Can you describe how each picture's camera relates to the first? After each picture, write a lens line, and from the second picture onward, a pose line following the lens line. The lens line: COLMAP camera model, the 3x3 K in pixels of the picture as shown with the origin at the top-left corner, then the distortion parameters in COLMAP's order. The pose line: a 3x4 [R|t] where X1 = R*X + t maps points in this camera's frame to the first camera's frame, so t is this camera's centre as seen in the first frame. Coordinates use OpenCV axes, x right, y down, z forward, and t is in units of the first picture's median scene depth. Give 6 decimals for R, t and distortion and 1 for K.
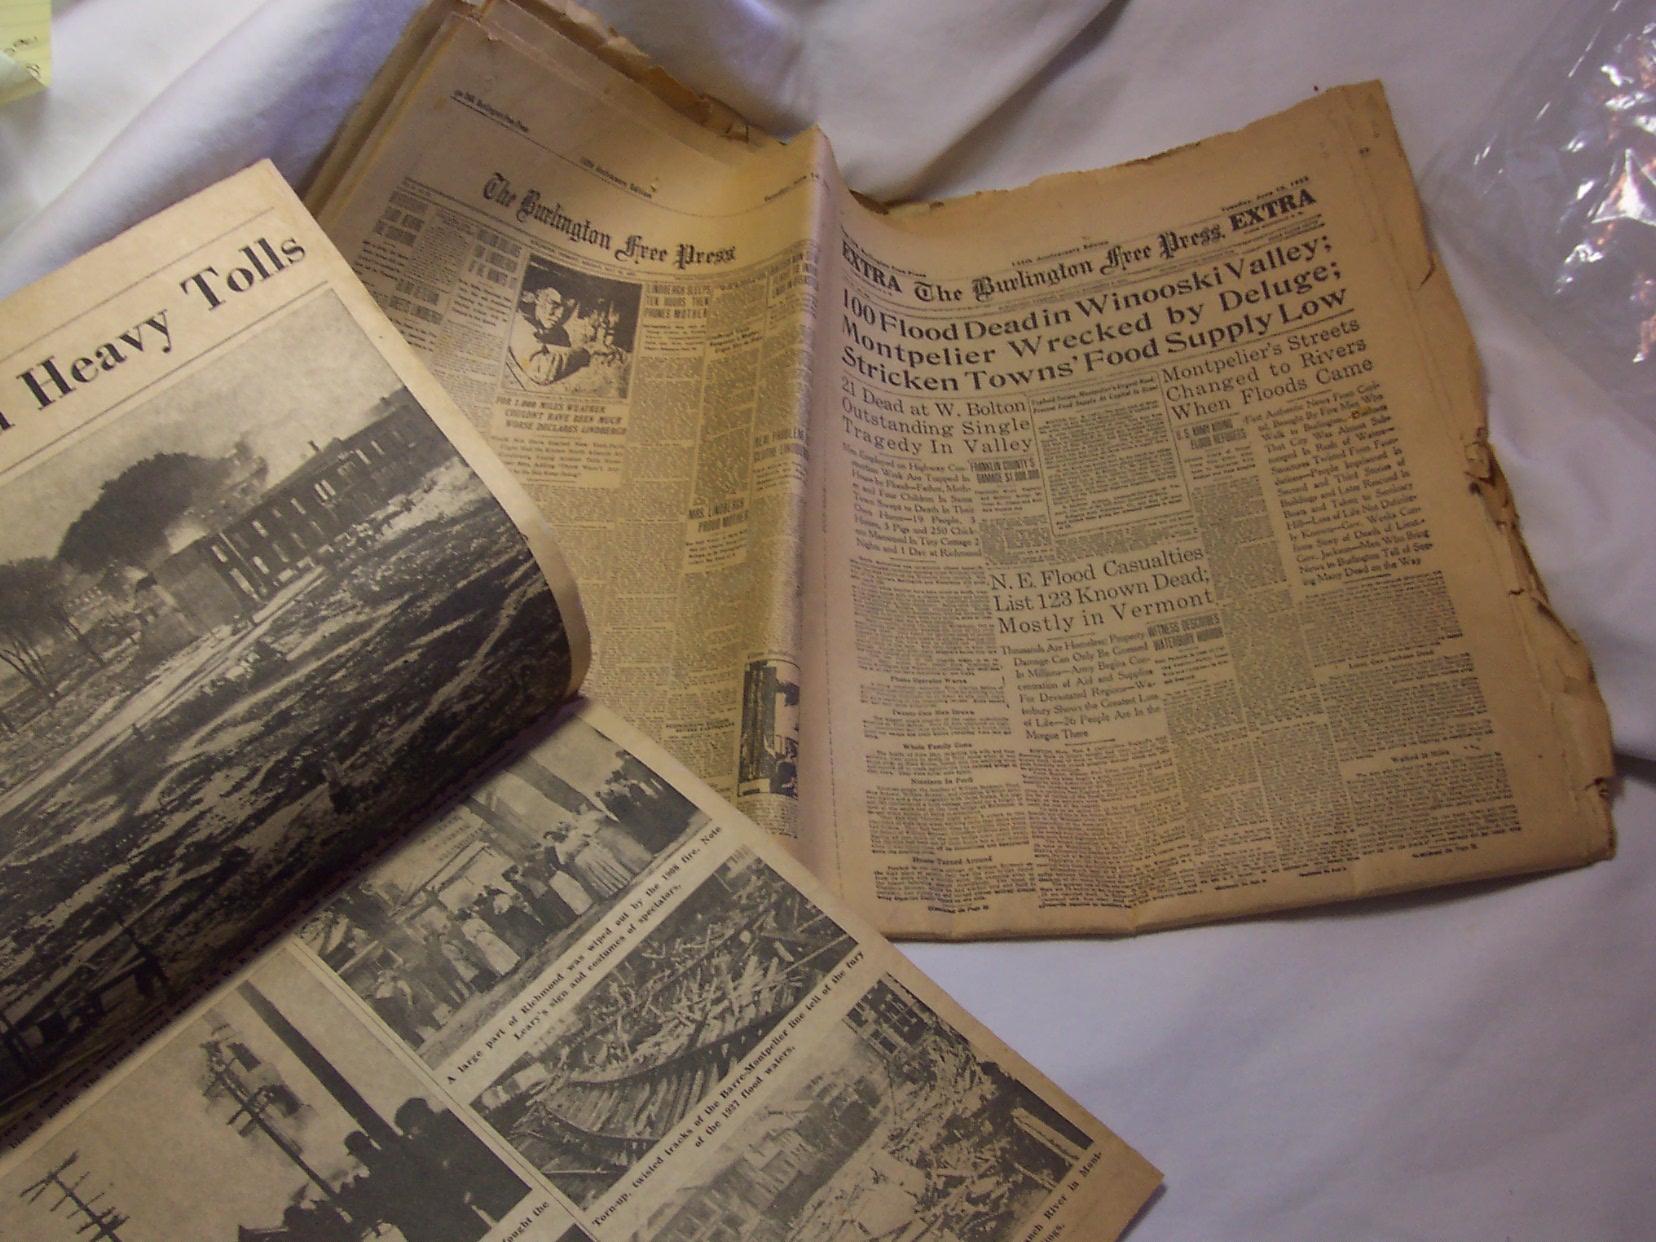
lens RADIAL K [[1693.2, 0, 828.0], [0, 1693.2, 621.0], [0, 0, 1]] dist [-0.223657, 0.272728]
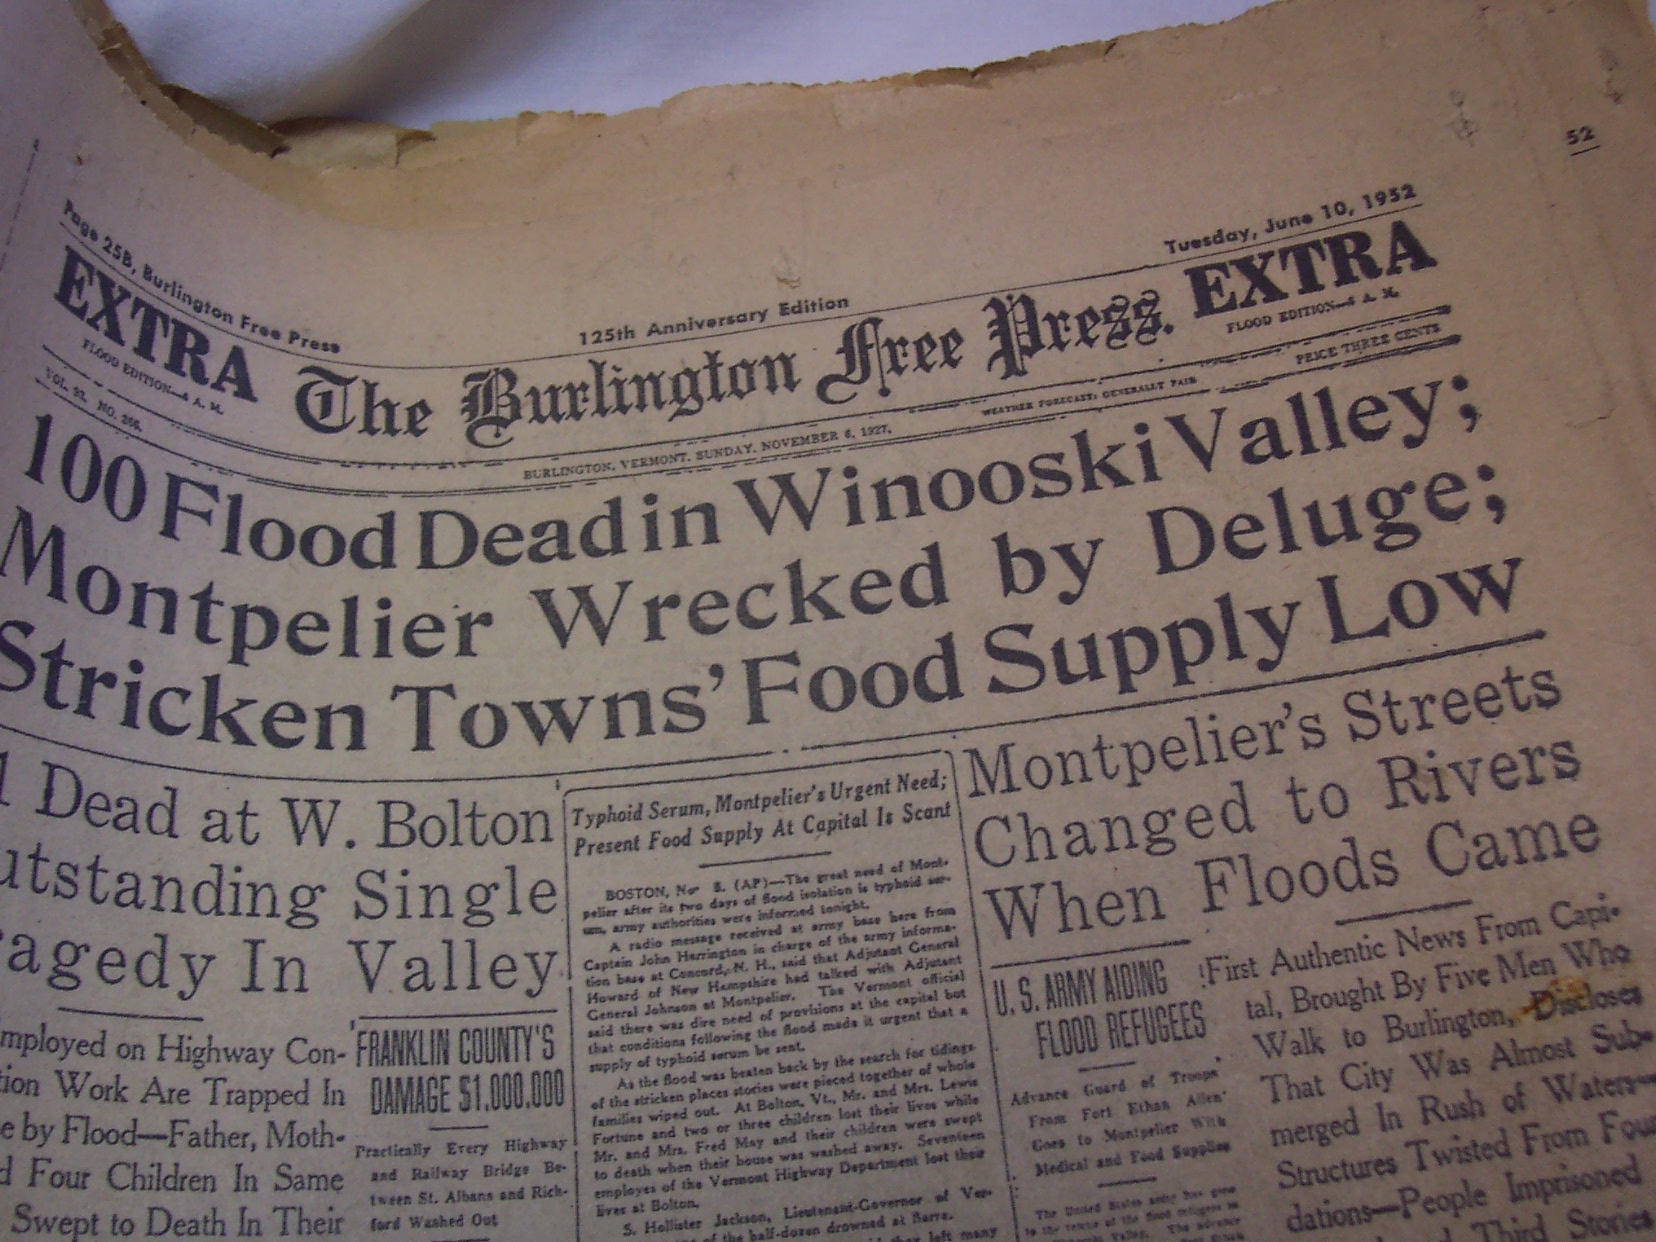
lens RADIAL K [[1688.8, 0, 828.0], [0, 1688.8, 621.0], [0, 0, 1]] dist [-0.138812, 0.037338]
pose [[0.983931, 0.060625, 0.167942, 0.113510], [-0.080200, 0.990428, 0.112340, -0.212001], [-0.159524, -0.124004, 0.979375, 0.674321]]
